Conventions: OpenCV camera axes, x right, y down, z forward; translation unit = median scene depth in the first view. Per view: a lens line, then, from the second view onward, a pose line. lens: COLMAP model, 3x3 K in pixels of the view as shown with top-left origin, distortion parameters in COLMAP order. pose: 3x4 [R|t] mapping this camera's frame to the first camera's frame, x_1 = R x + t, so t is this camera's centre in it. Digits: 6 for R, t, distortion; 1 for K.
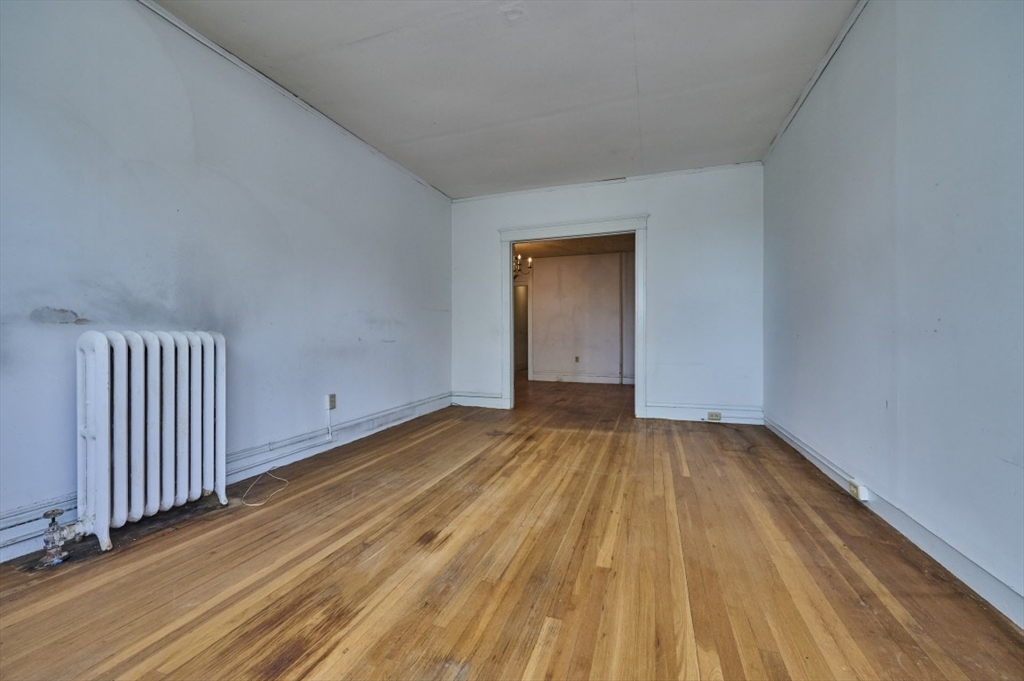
lens RADIAL K [[421.5, 0, 512.0], [0, 421.5, 340.5], [0, 0, 1]] dist [-0.003990, -0.000265]
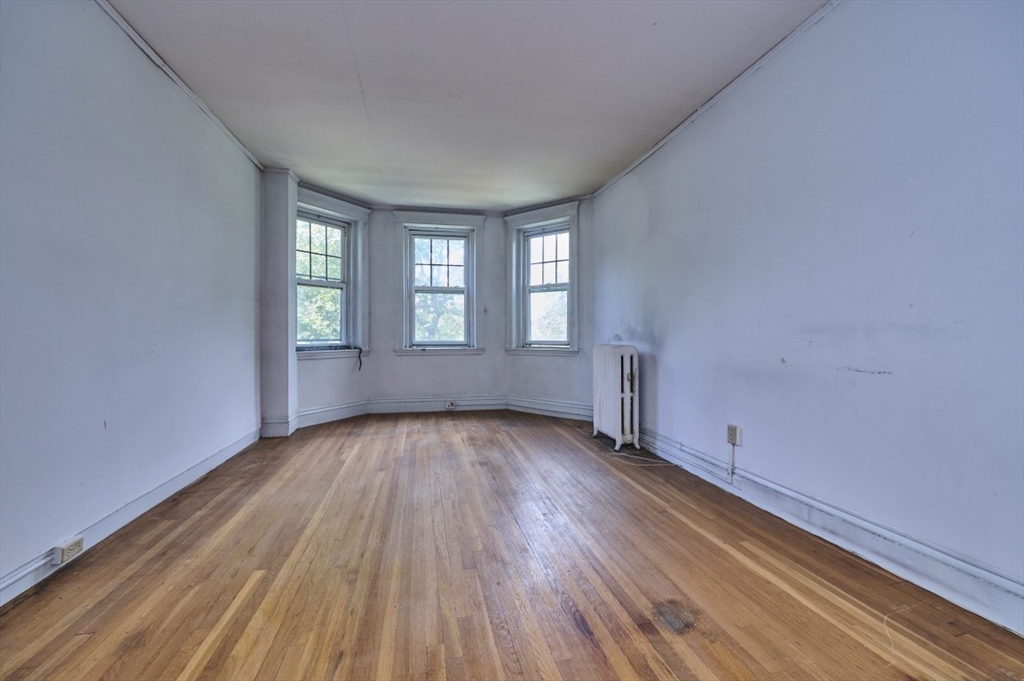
lens RADIAL K [[421.5, 0, 512.0], [0, 421.5, 340.5], [0, 0, 1]] dist [-0.003990, -0.000265]
pose [[-0.861520, 0.008370, -0.507655, 0.471381], [-0.002852, 0.999769, 0.021325, -0.070179], [0.507716, 0.019820, -0.861297, 2.060447]]
